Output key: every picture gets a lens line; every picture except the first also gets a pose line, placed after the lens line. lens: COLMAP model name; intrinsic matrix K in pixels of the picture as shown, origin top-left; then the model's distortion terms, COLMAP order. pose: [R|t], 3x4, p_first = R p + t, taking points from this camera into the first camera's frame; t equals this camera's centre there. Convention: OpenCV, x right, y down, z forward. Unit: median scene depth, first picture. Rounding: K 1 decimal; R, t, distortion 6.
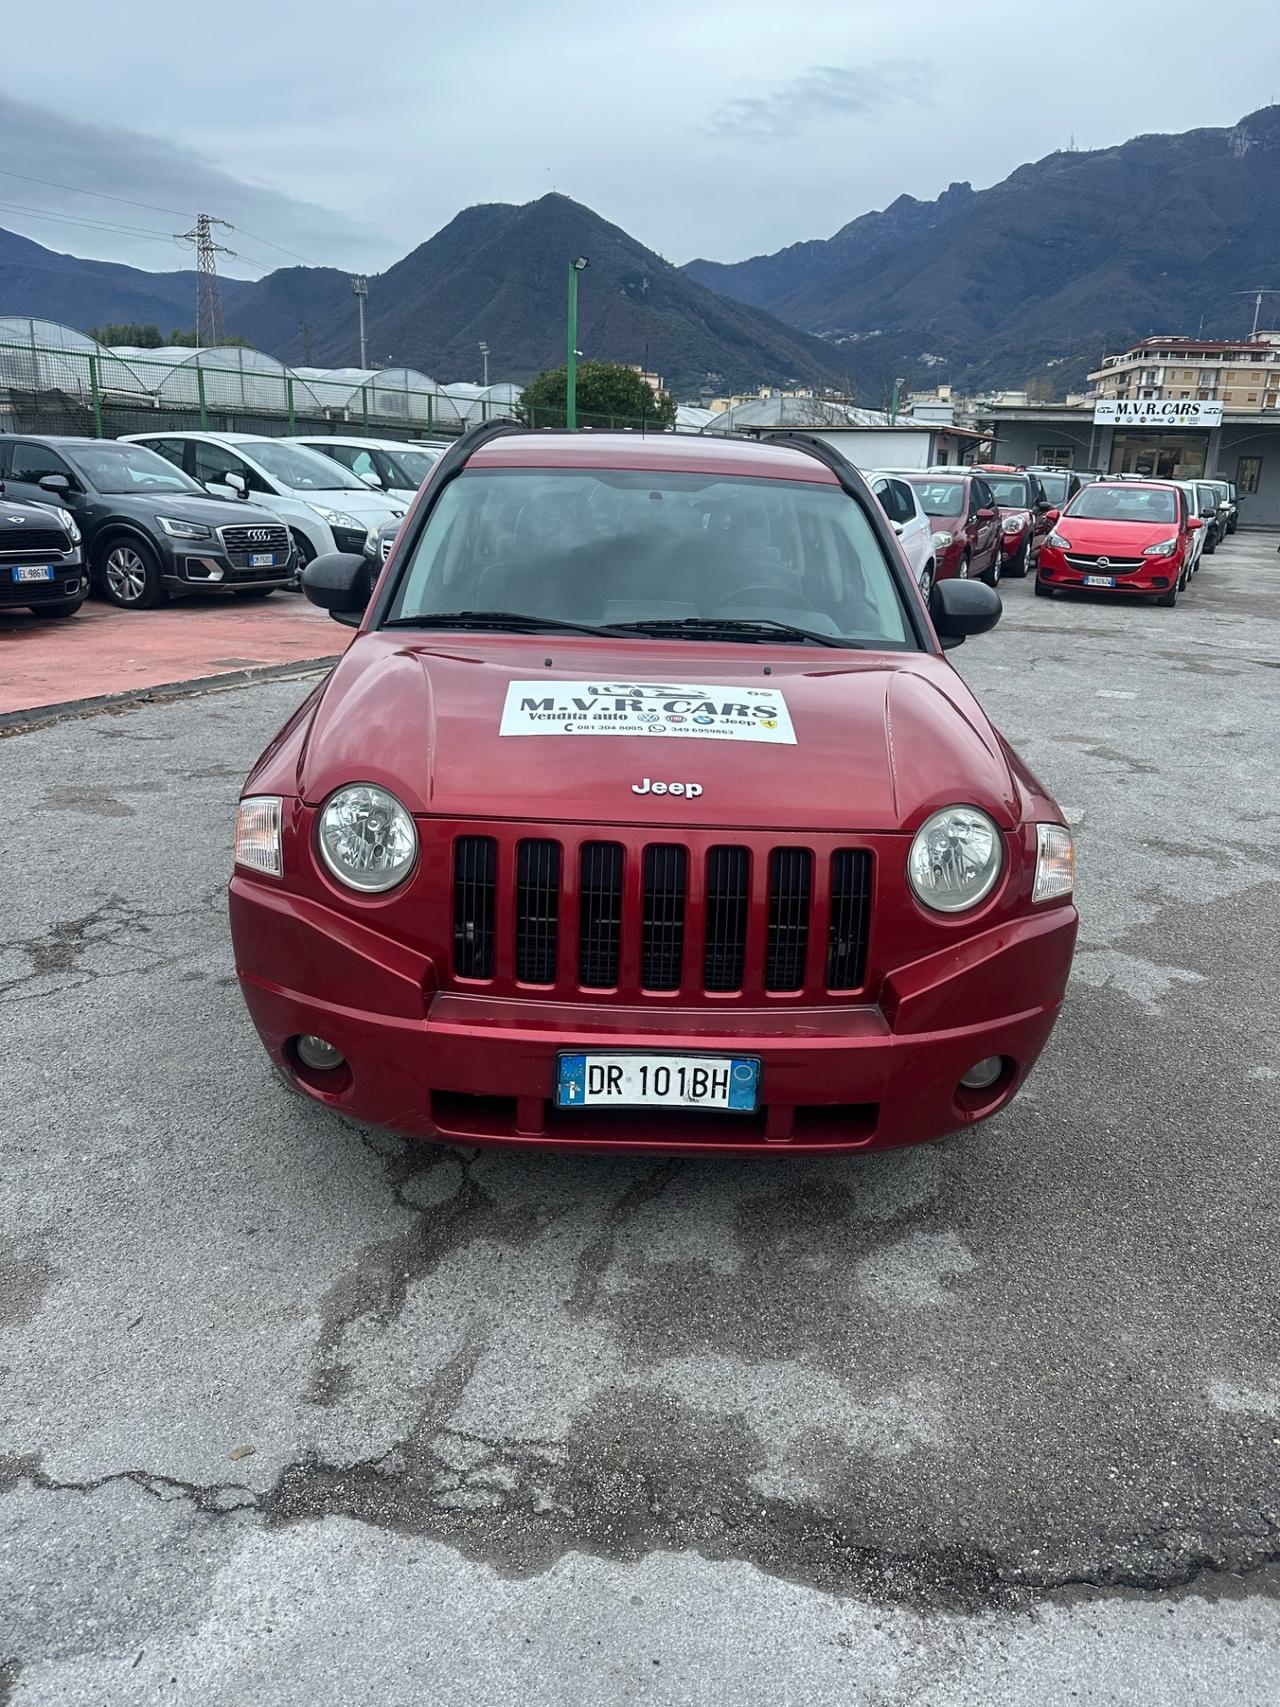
lens RADIAL K [[1204.4, 0, 653.3], [0, 1204.4, 806.8], [0, 0, 1]] dist [0.032452, -0.037254]
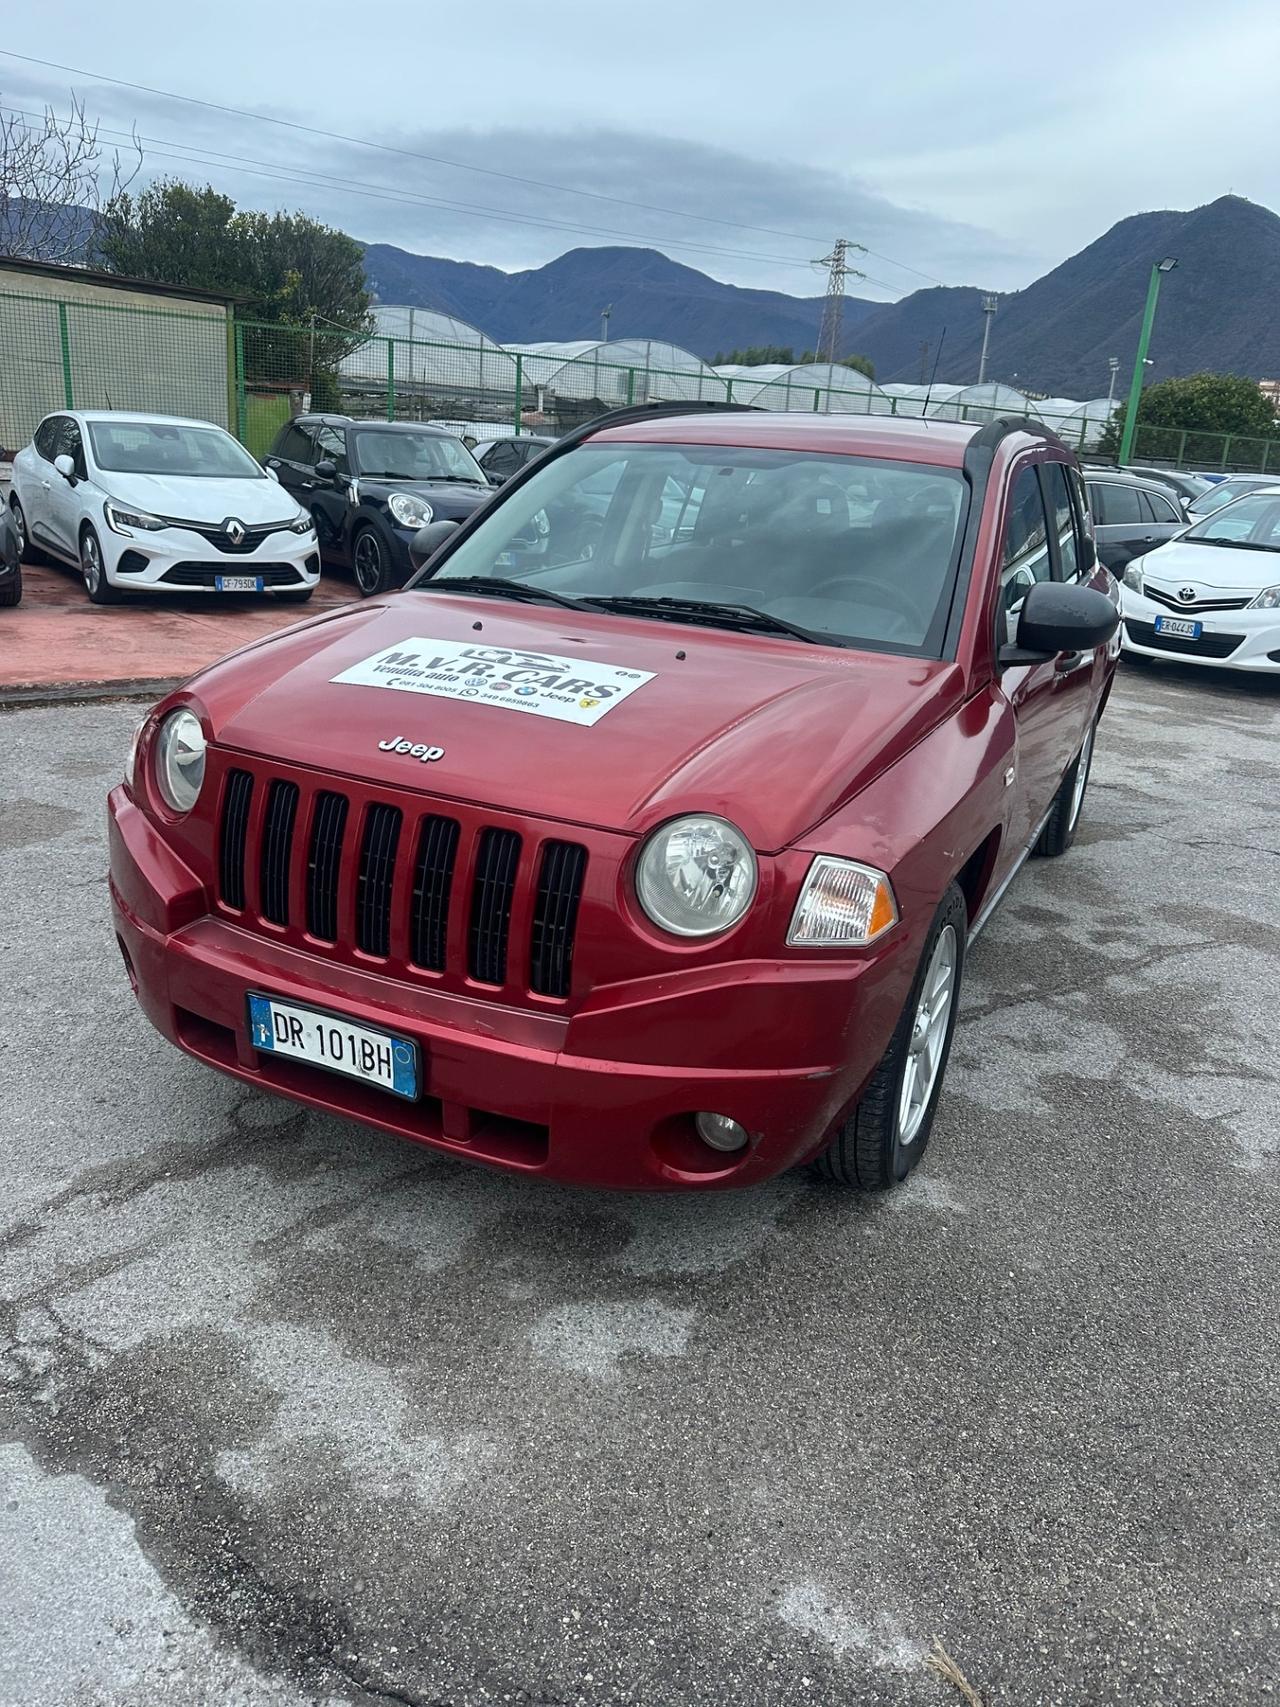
lens RADIAL K [[1204.4, 0, 643.1], [0, 1204.4, 822.9], [0, 0, 1]] dist [0.032452, -0.037254]
pose [[0.886302, 0.152137, -0.437405, 0.584732], [-0.152919, 0.987665, 0.033672, -0.017438], [0.437132, 0.037044, 0.898634, 0.215450]]
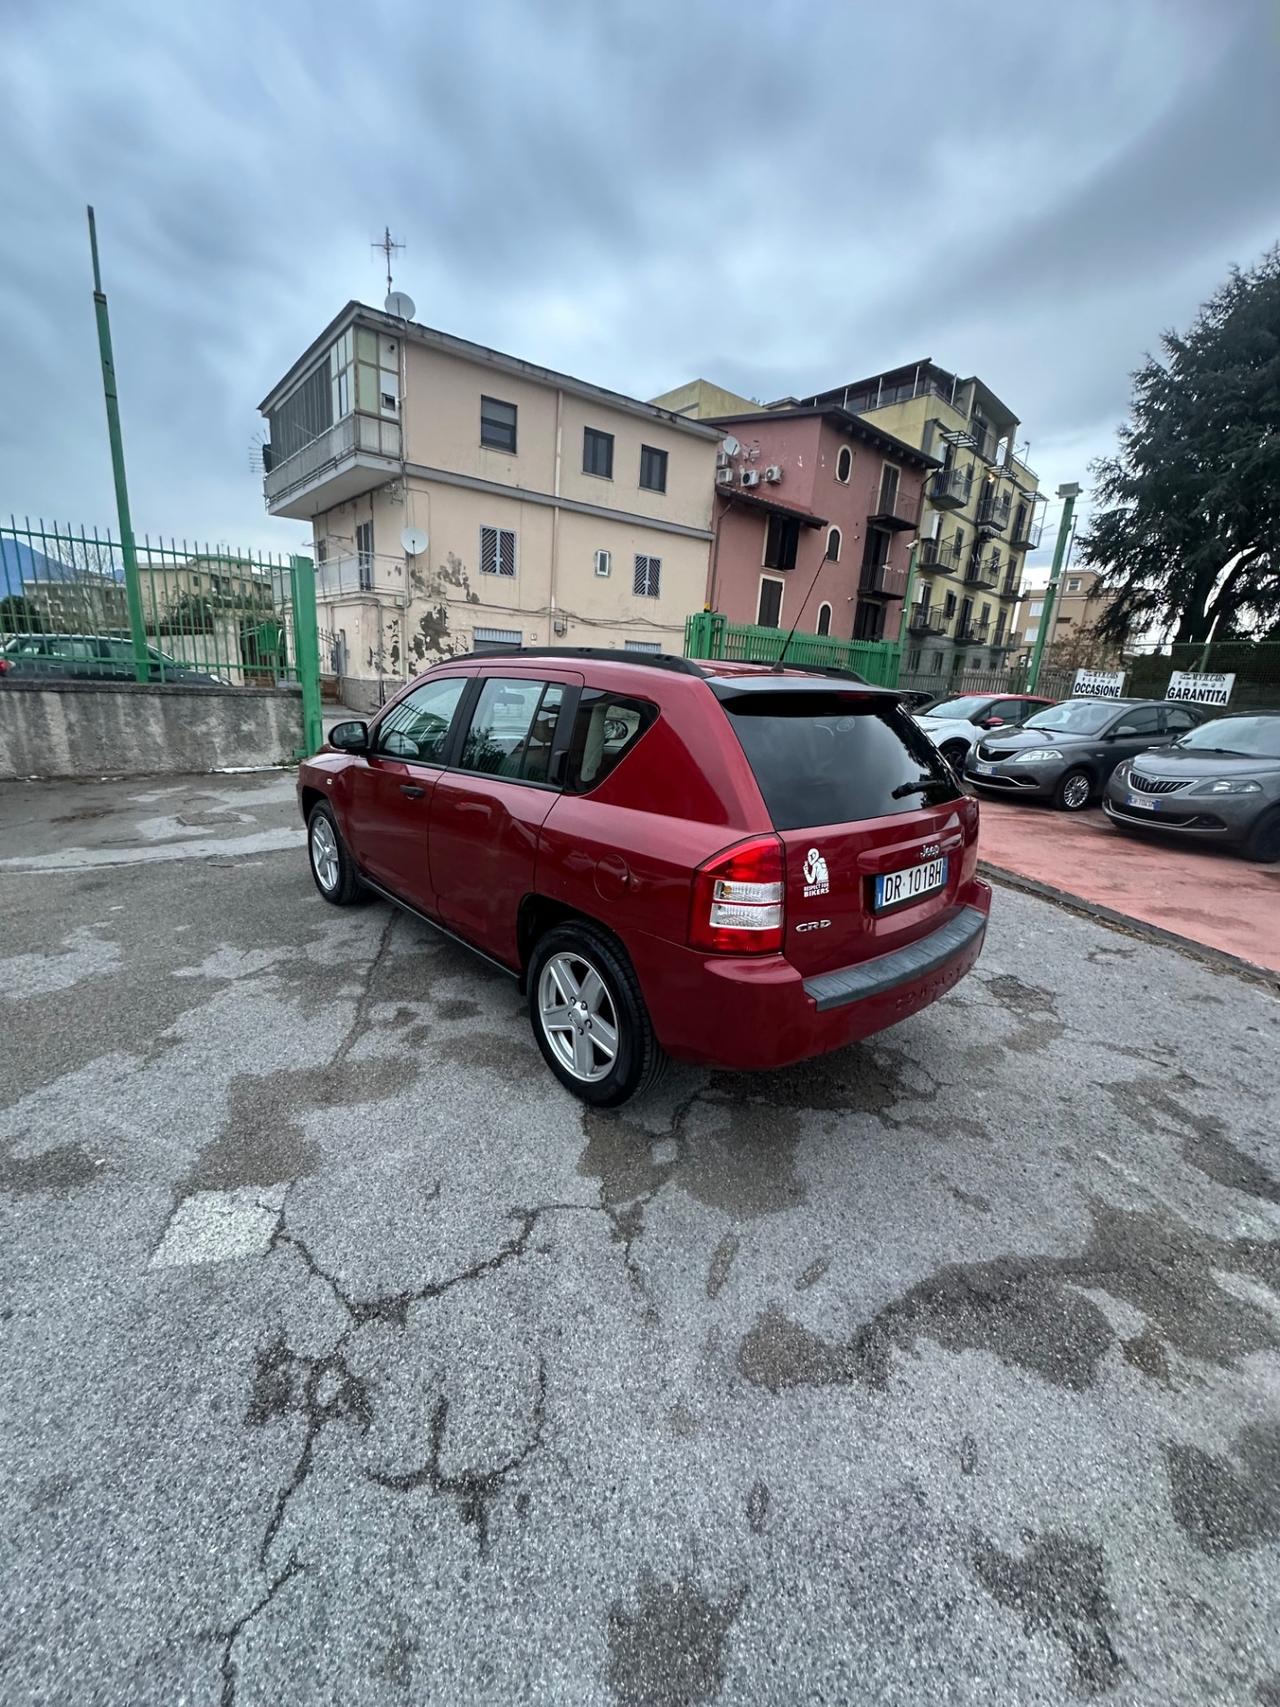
lens RADIAL K [[679.8, 0, 642.7], [0, 679.8, 851.9], [0, 0, 1]] dist [-0.005279, 0.000676]
pose [[-0.755464, 0.087280, -0.649351, 0.915736], [-0.259662, 0.870047, 0.419039, -0.844661], [0.601539, 0.485181, -0.634626, 3.043629]]
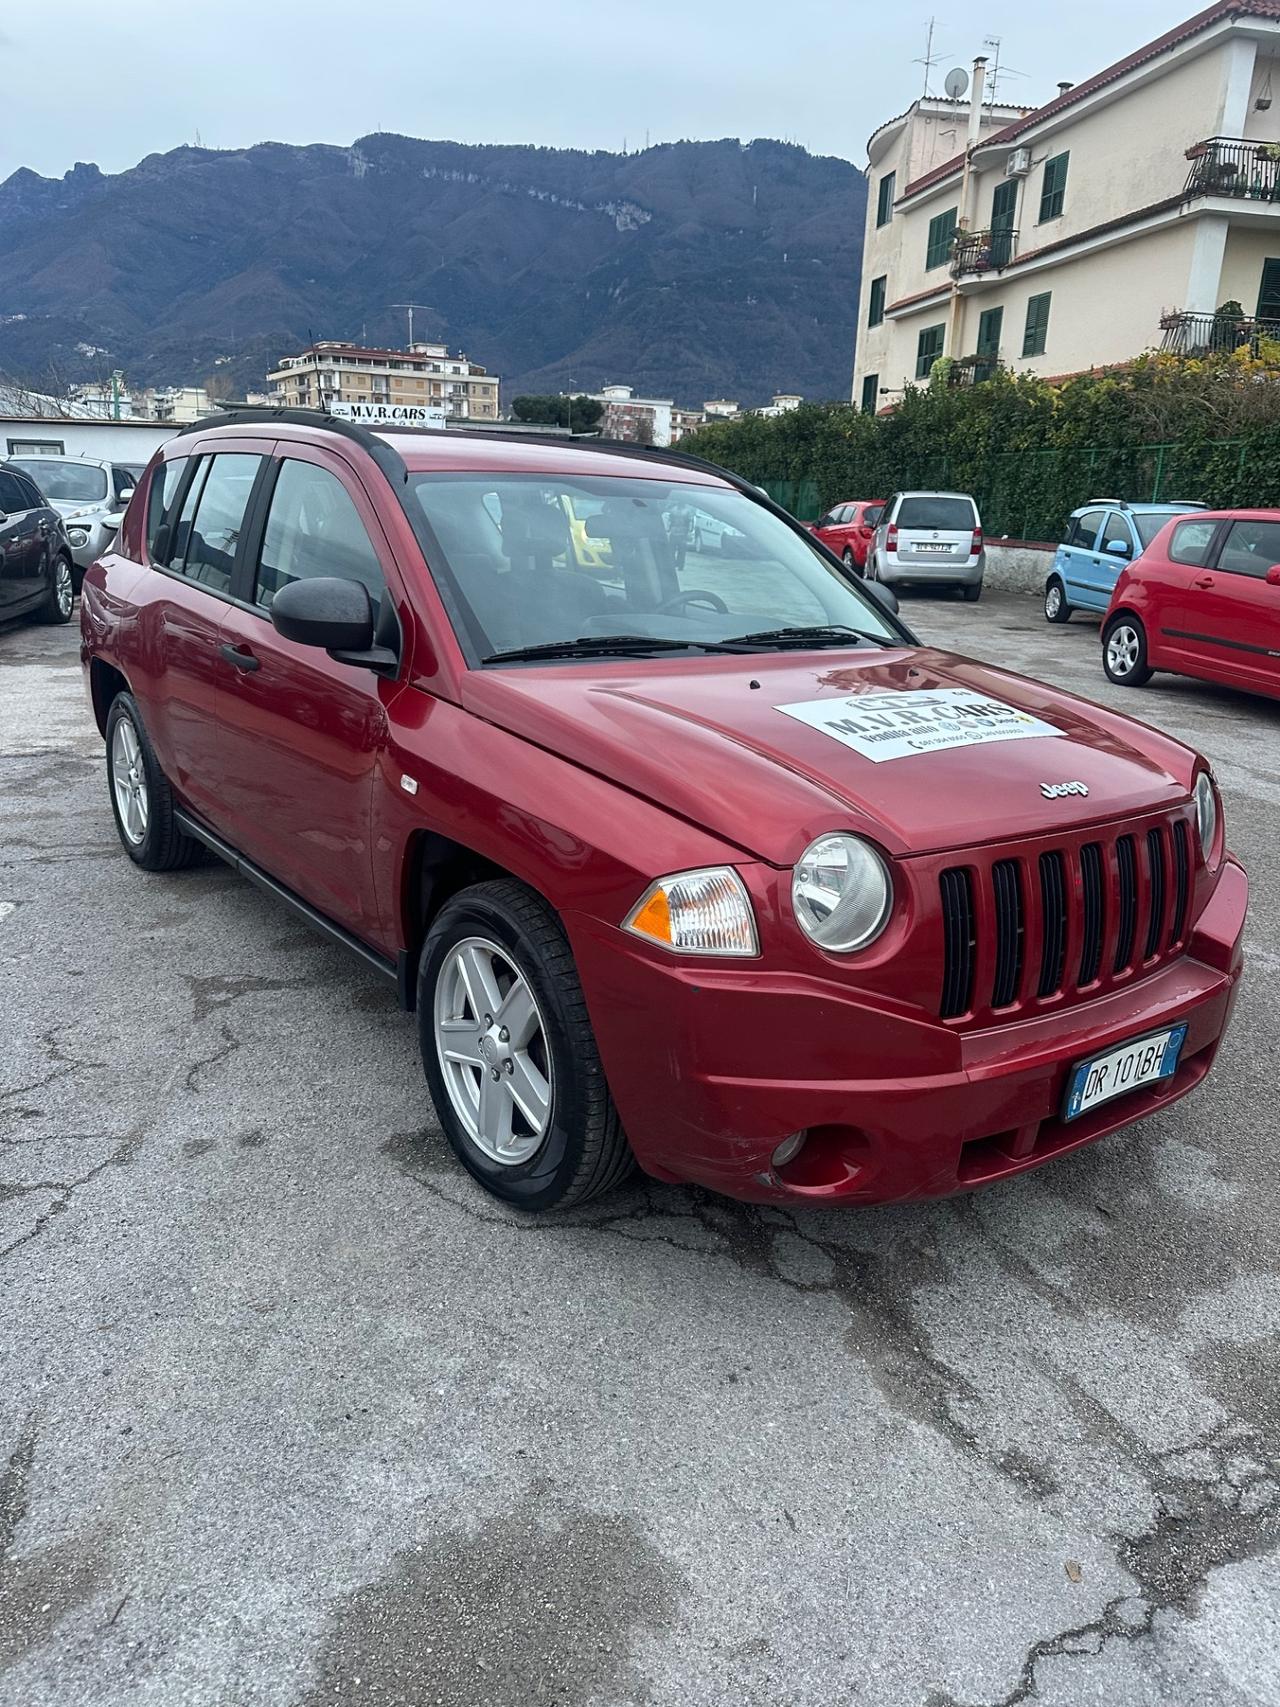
lens RADIAL K [[1204.4, 0, 631.1], [0, 1204.4, 814.9], [0, 0, 1]] dist [0.032452, -0.037254]
pose [[0.820994, -0.151201, 0.550552, -0.832777], [0.147123, 0.987757, 0.051880, -0.098008], [-0.551656, 0.038405, 0.833187, 0.331161]]
